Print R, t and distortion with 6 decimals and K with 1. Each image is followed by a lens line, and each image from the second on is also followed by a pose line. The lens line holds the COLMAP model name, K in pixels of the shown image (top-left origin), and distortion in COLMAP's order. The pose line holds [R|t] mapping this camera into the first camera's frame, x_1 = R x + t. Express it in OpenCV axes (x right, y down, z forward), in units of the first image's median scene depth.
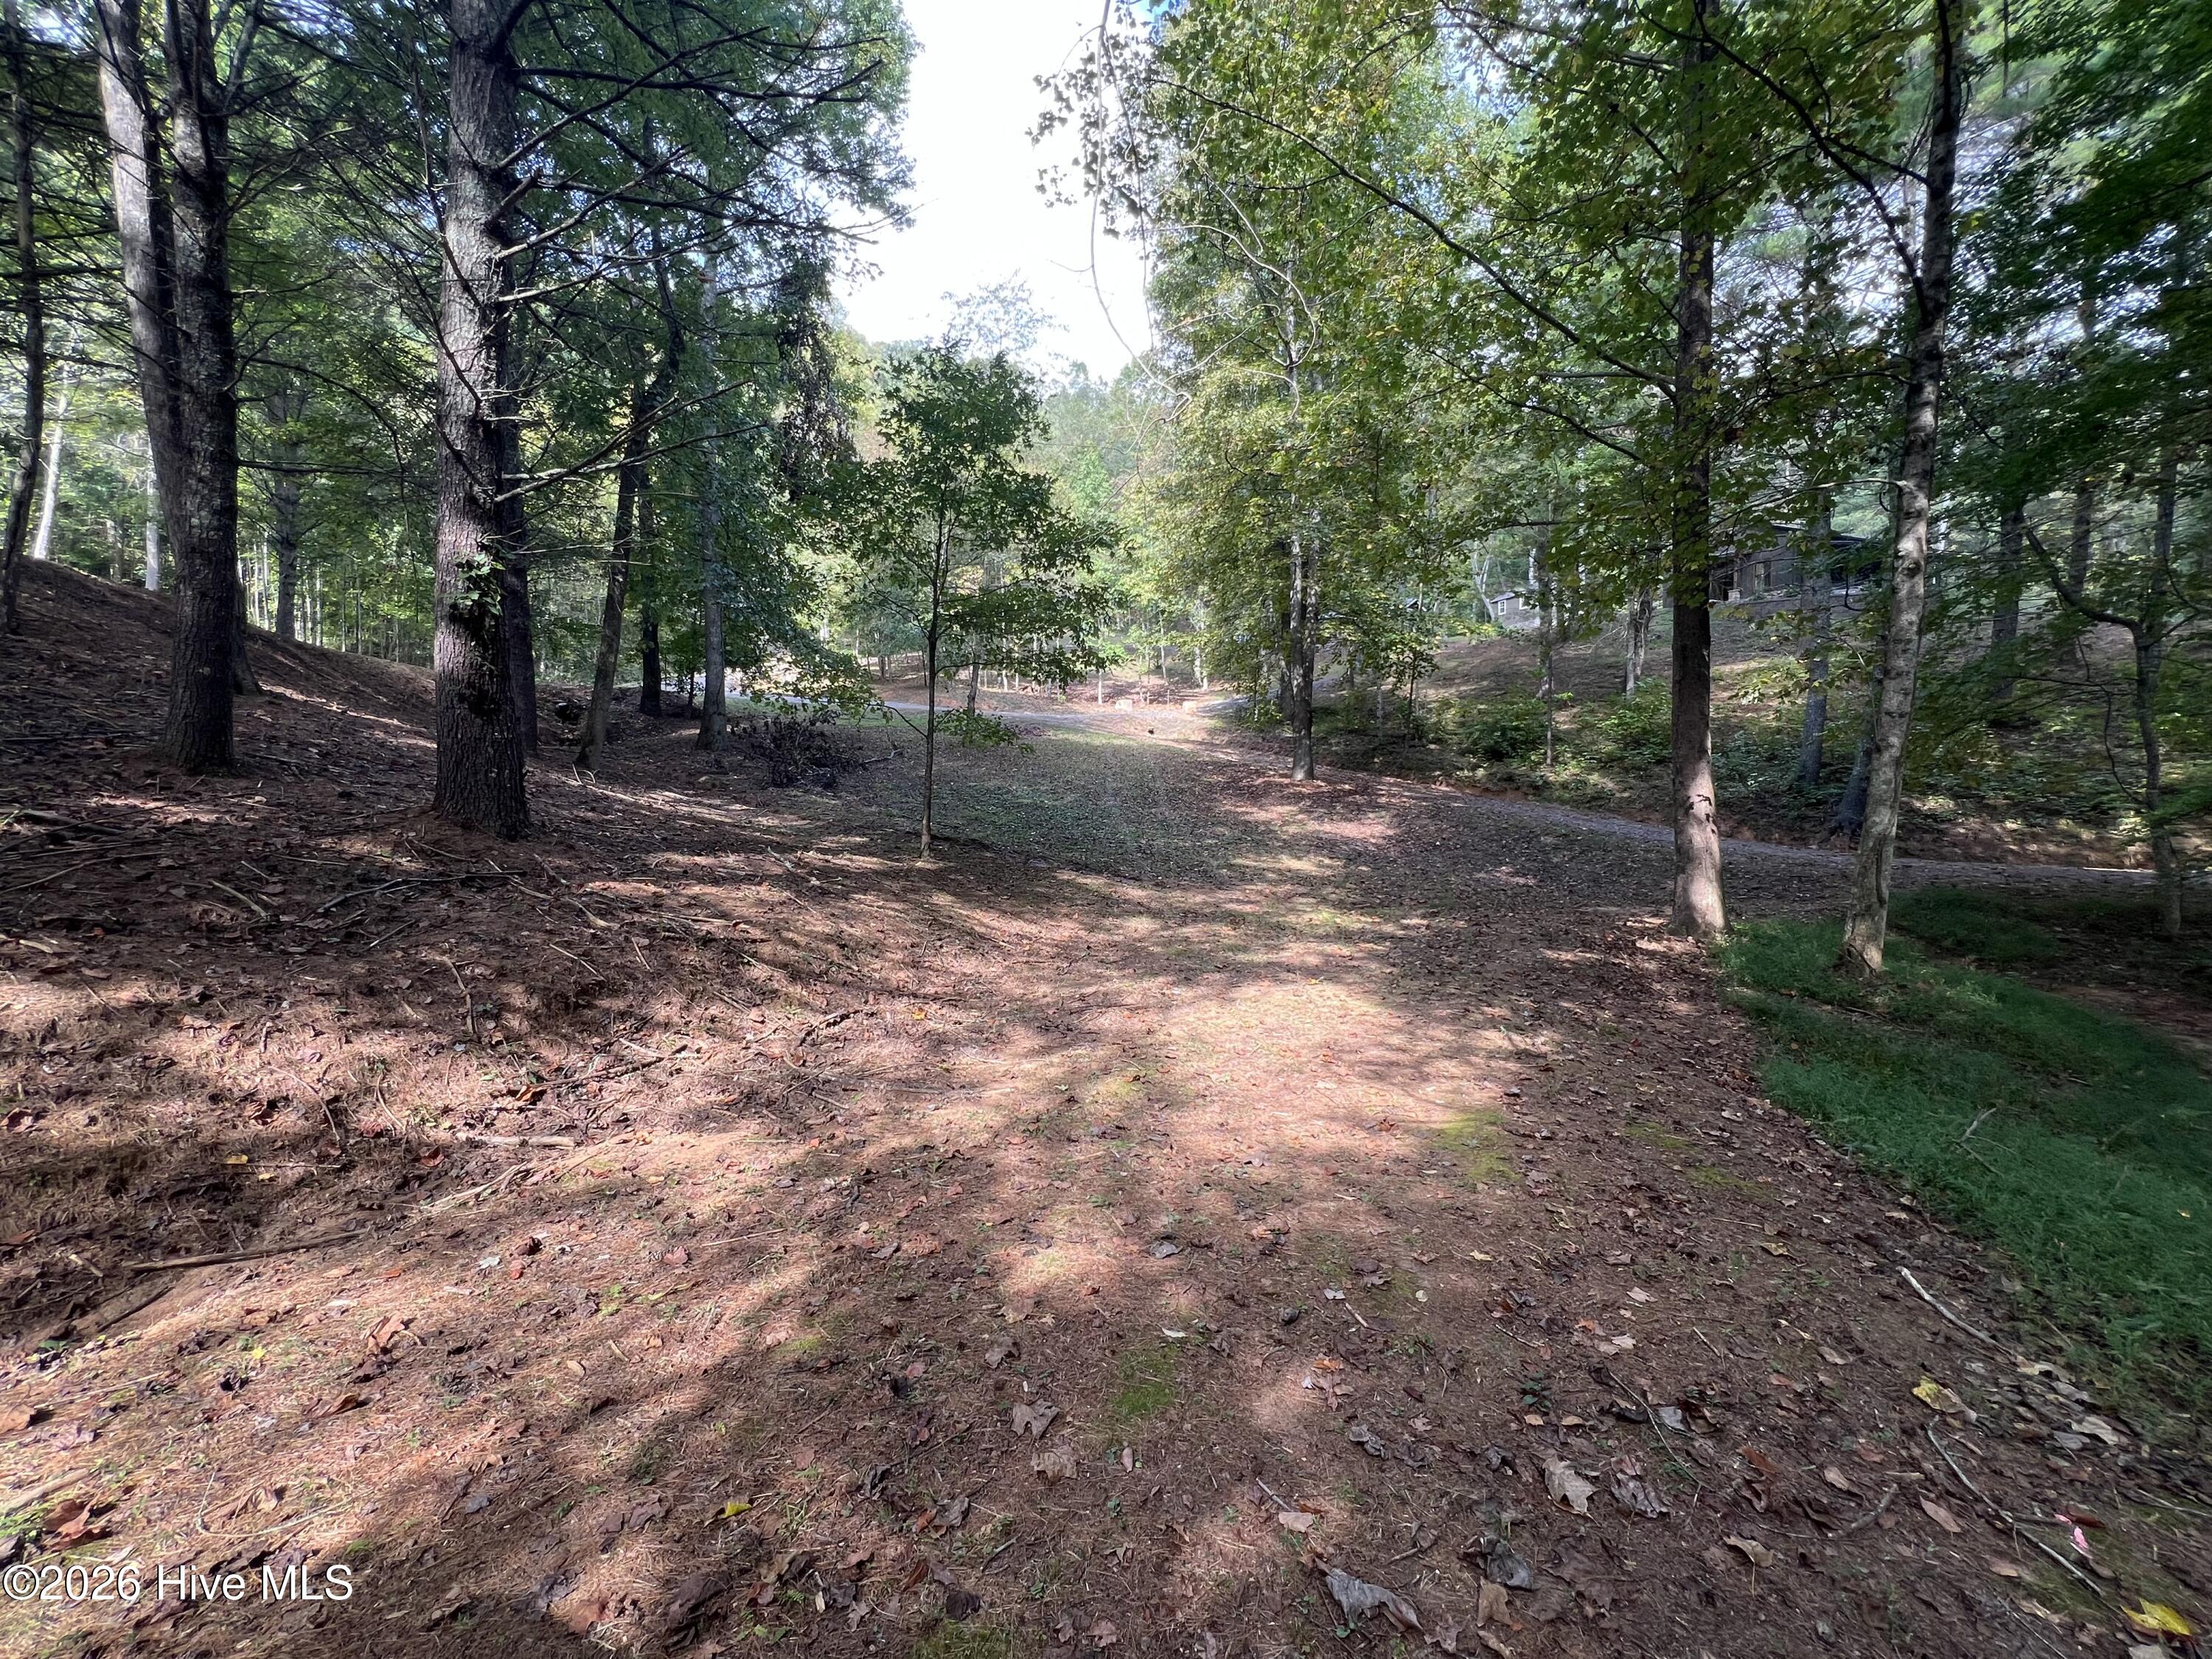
lens RADIAL K [[888.9, 0, 1102.1], [0, 888.9, 822.1], [0, 0, 1]] dist [-0.005190, 0.001208]
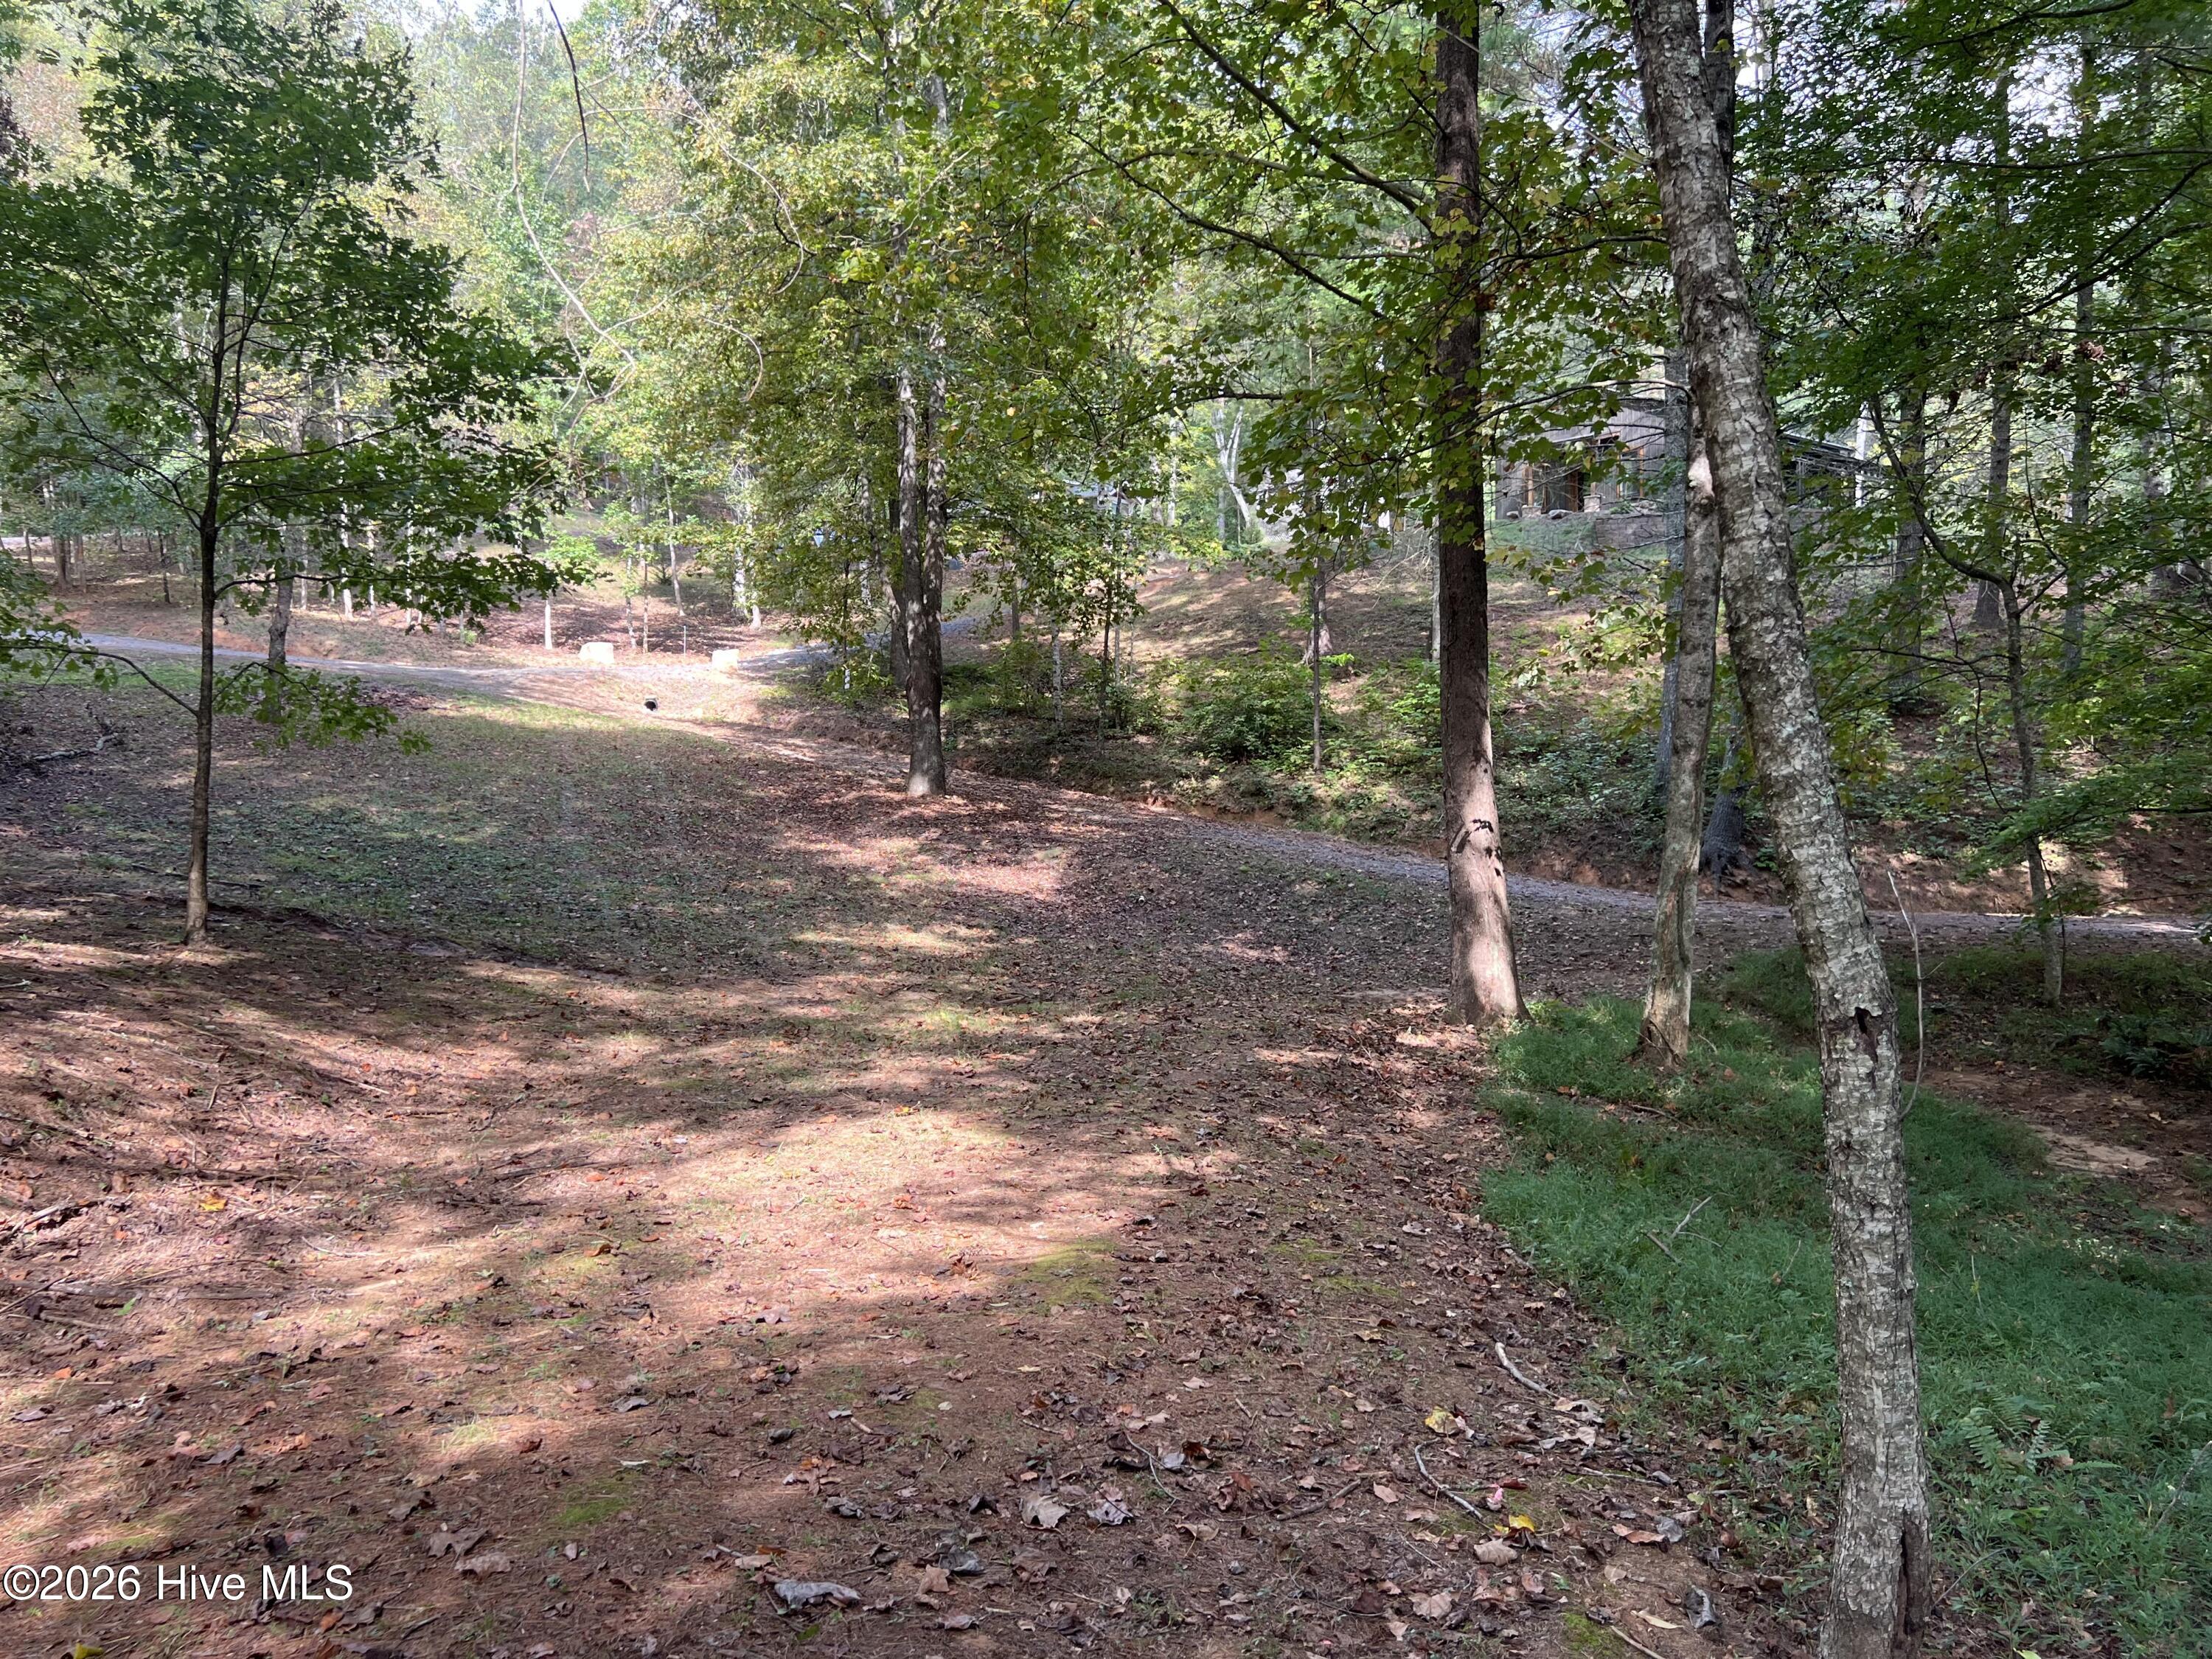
lens RADIAL K [[1662.7, 0, 1120.4], [0, 1662.7, 858.7], [0, 0, 1]] dist [0.059490, -0.070430]
pose [[0.947879, -0.014233, 0.318312, 0.005122], [0.017110, 0.999834, -0.006243, 0.007271], [-0.318170, 0.011364, 0.947965, -0.165654]]
